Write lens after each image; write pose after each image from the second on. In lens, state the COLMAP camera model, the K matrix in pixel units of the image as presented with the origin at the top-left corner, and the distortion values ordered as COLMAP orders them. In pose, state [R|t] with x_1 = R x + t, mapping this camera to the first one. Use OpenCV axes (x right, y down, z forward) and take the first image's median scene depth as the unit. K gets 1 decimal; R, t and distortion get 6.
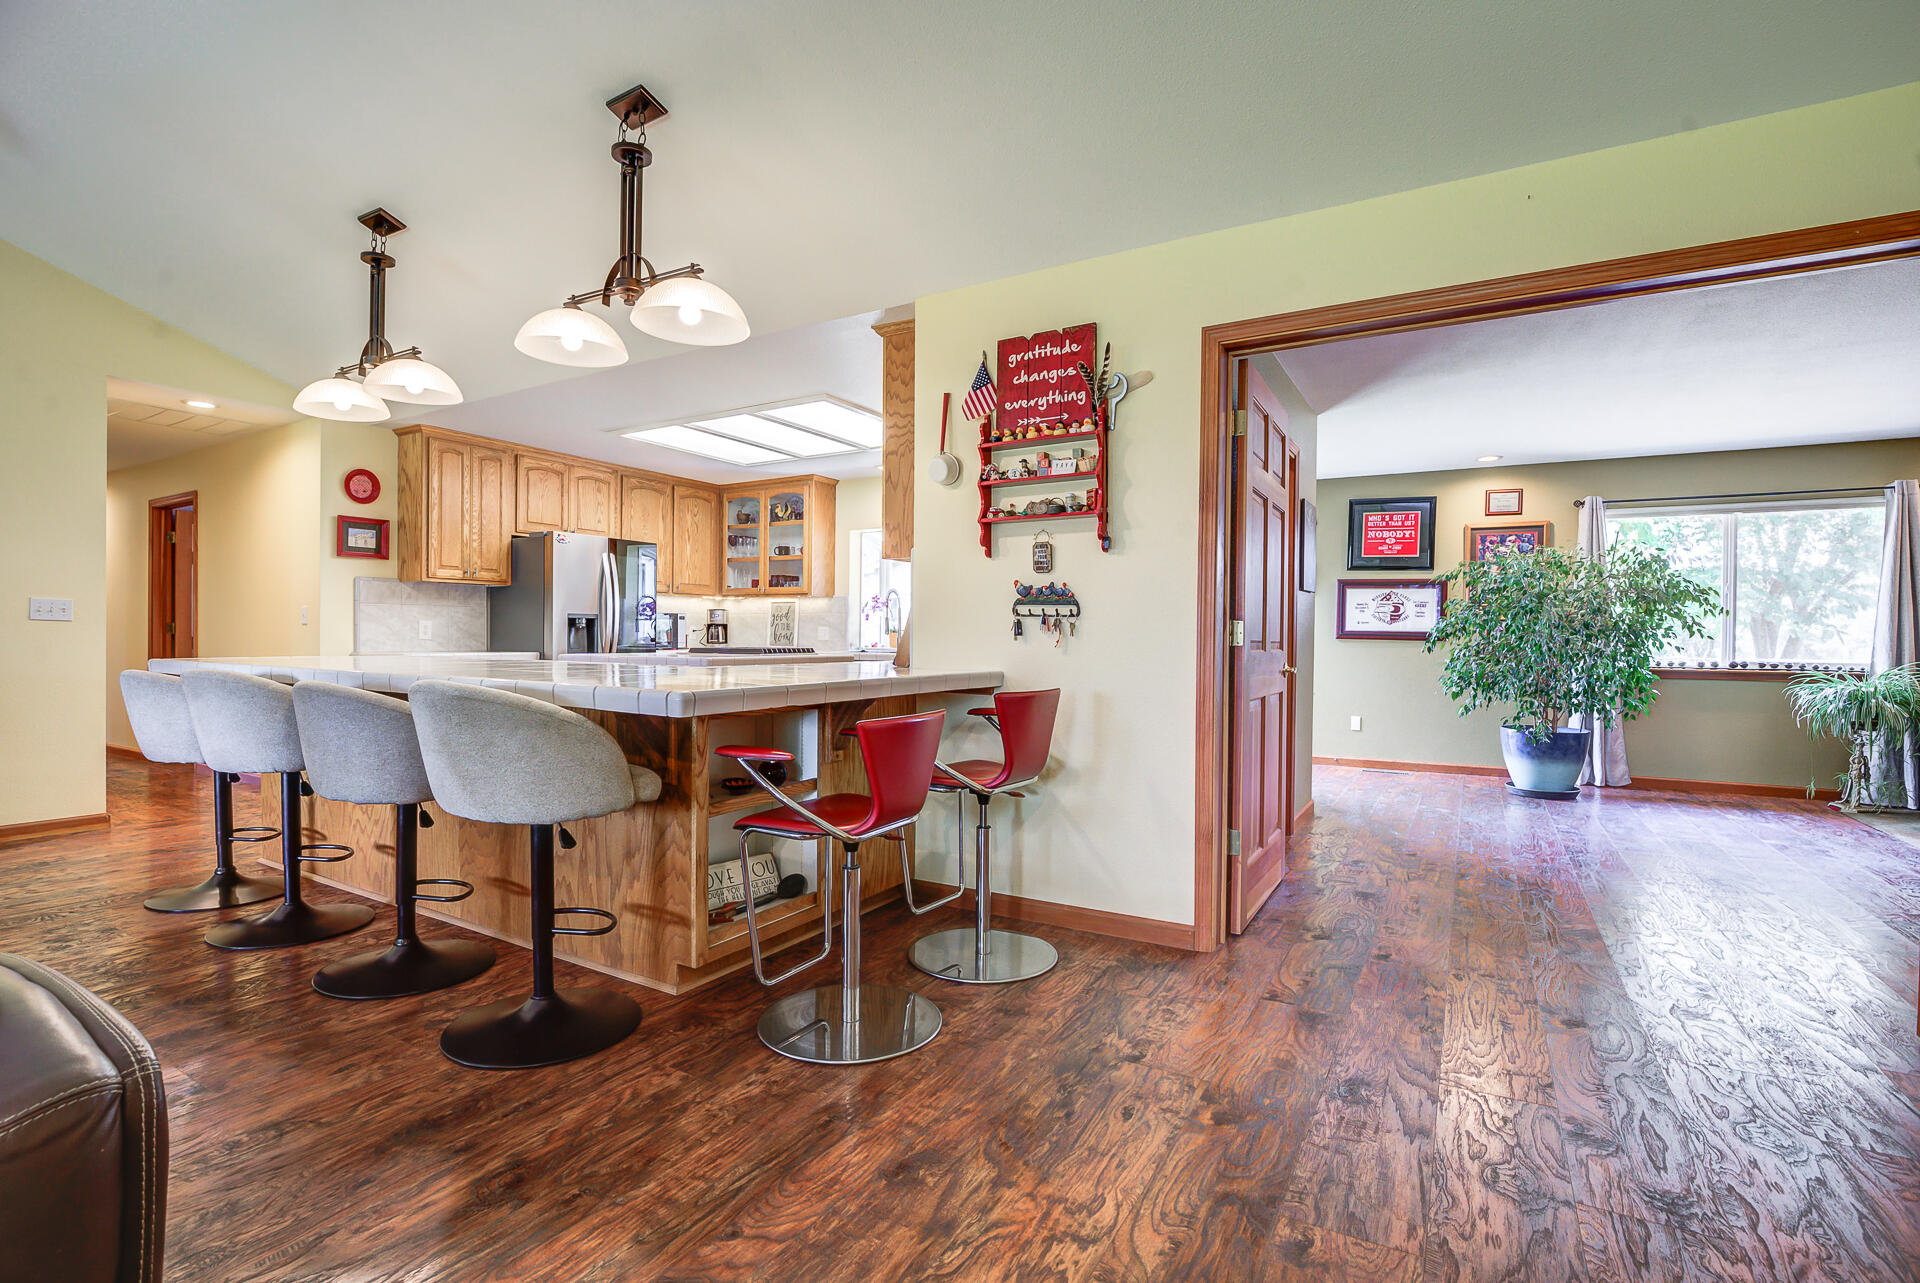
lens RADIAL K [[894.1, 0, 956.4], [0, 894.1, 650.2], [0, 0, 1]] dist [-0.031813, 0.004111]
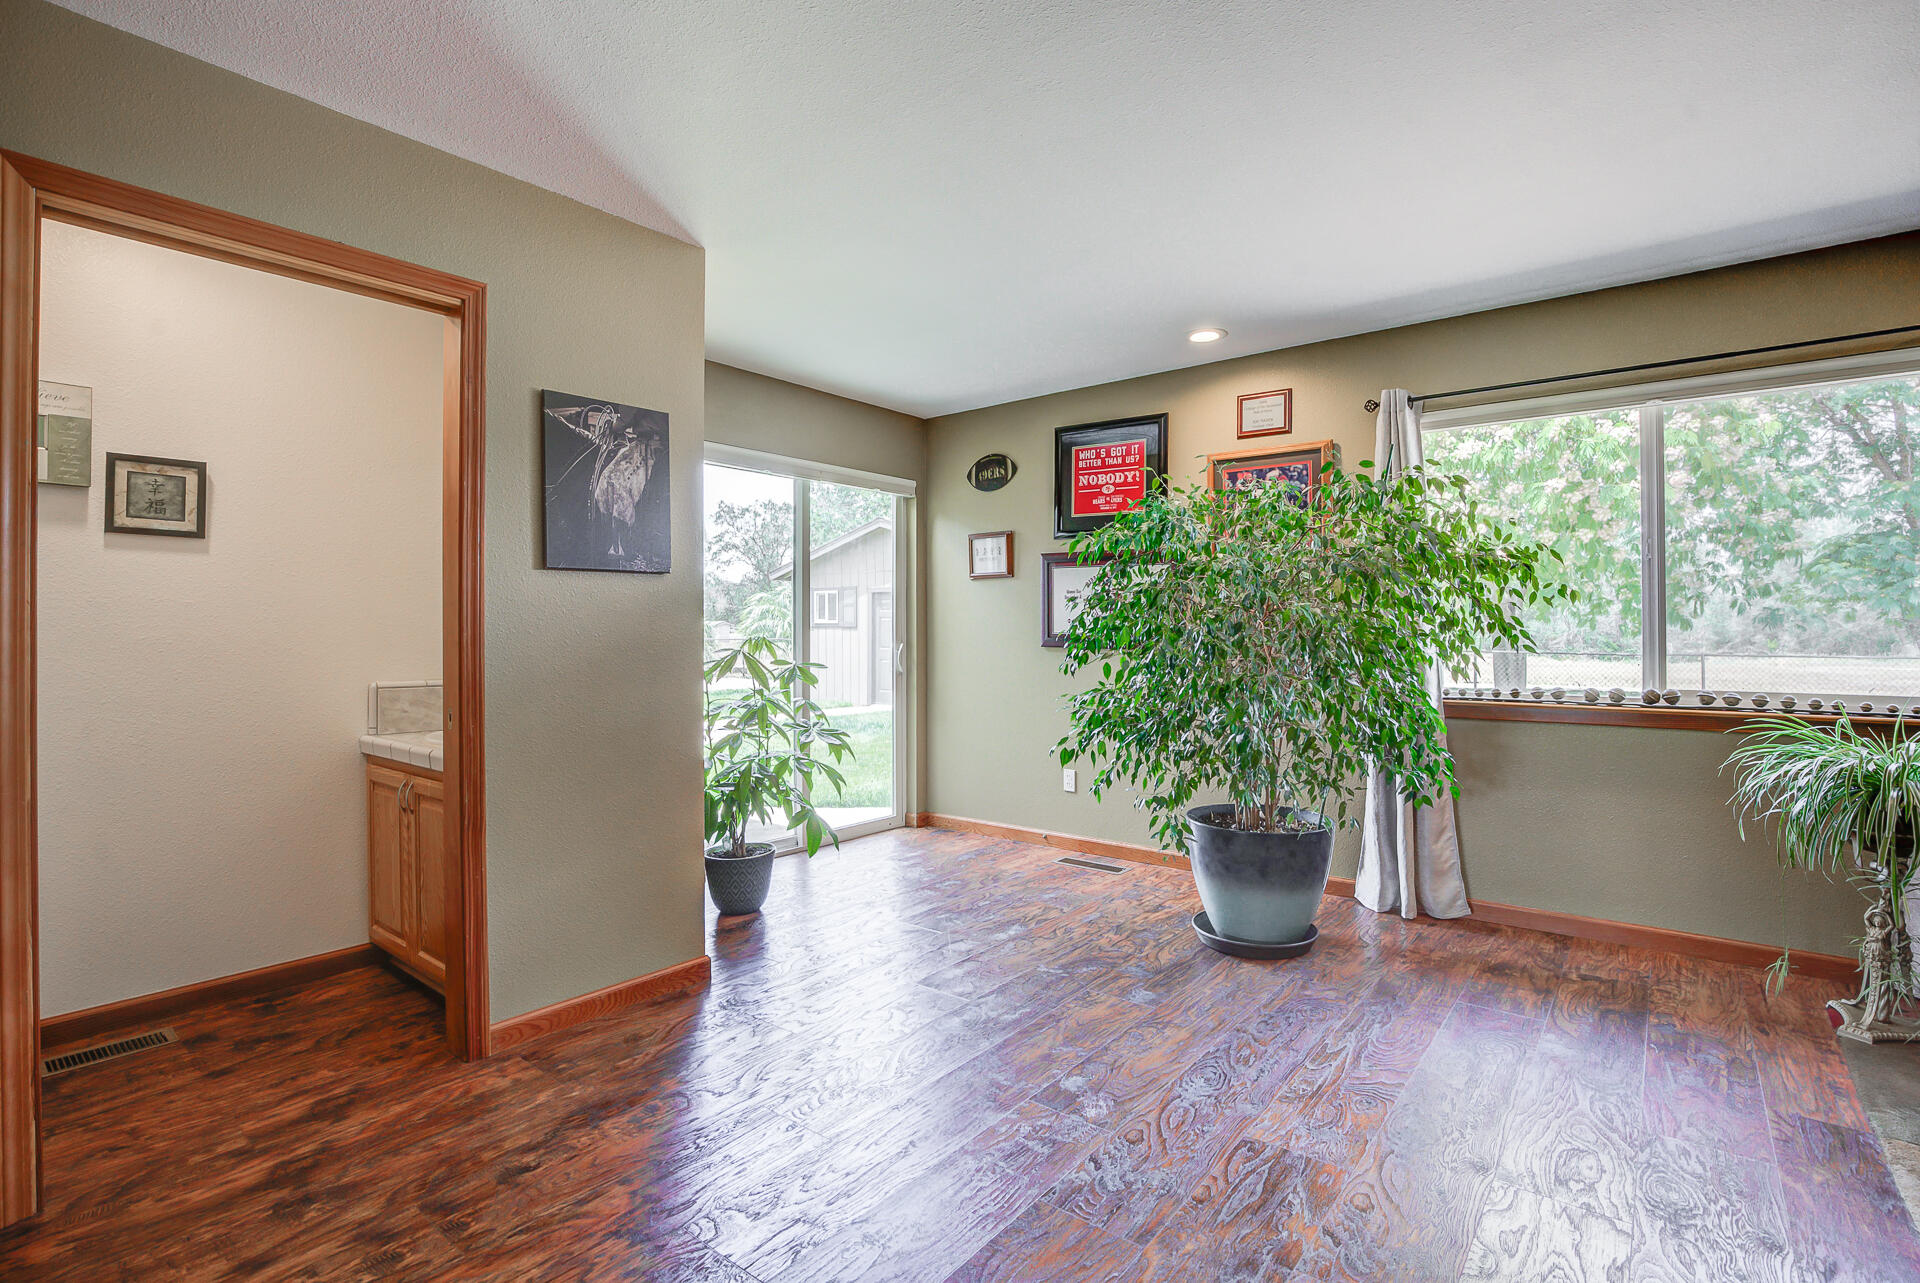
lens RADIAL K [[894.1, 0, 965.1], [0, 894.1, 624.2], [0, 0, 1]] dist [-0.031813, 0.004111]
pose [[0.988177, -0.011080, -0.152914, 0.538511], [0.006999, 0.999606, -0.027199, -0.013706], [0.153155, 0.025807, 0.987865, 0.408015]]
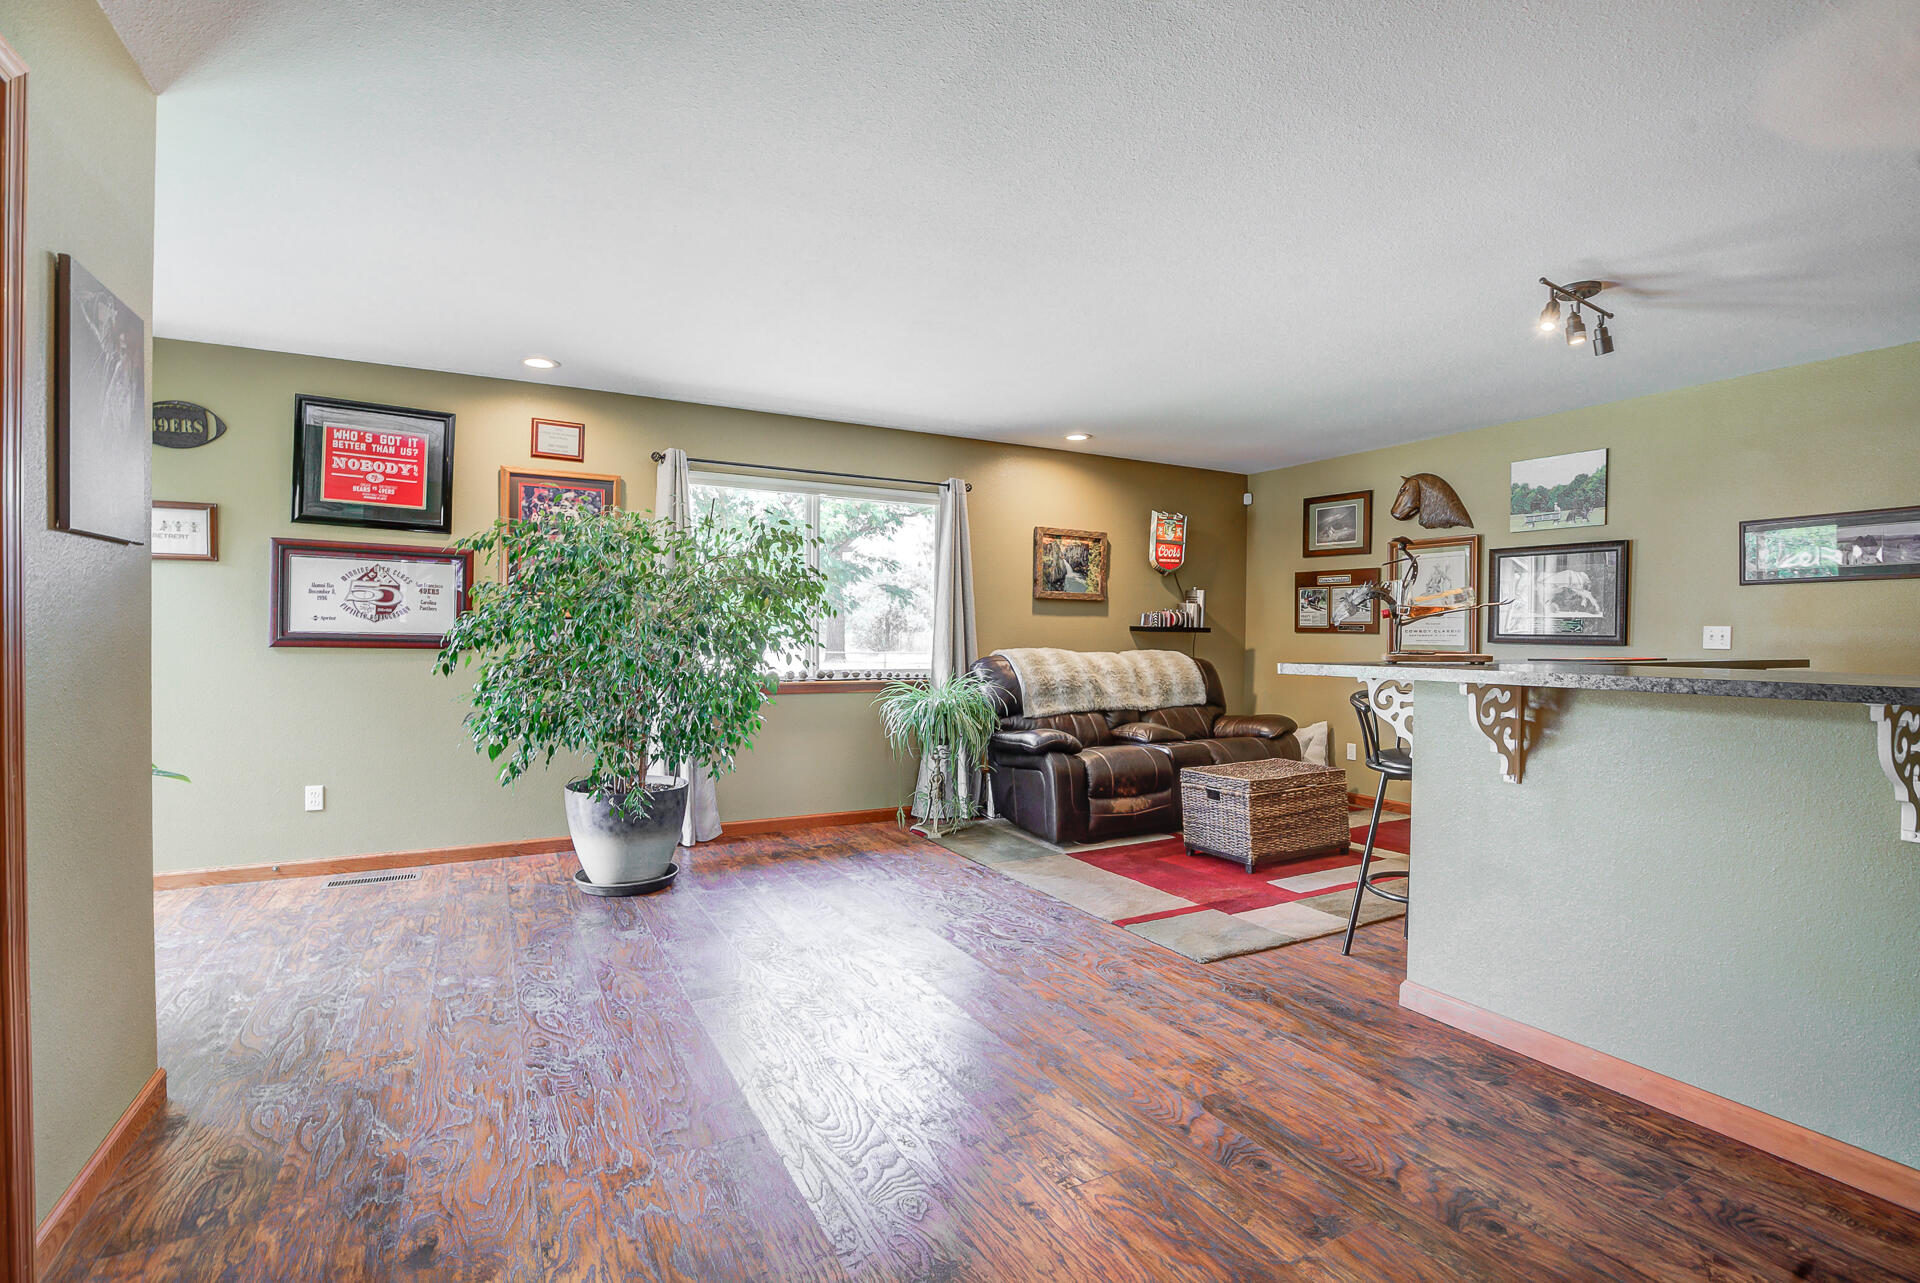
lens RADIAL K [[894.1, 0, 966.8], [0, 894.1, 644.6], [0, 0, 1]] dist [-0.031813, 0.004111]
pose [[0.518110, -0.012860, 0.855217, 0.216583], [0.009272, 0.999913, 0.009418, -0.017934], [-0.855264, 0.003050, 0.518184, 0.410822]]
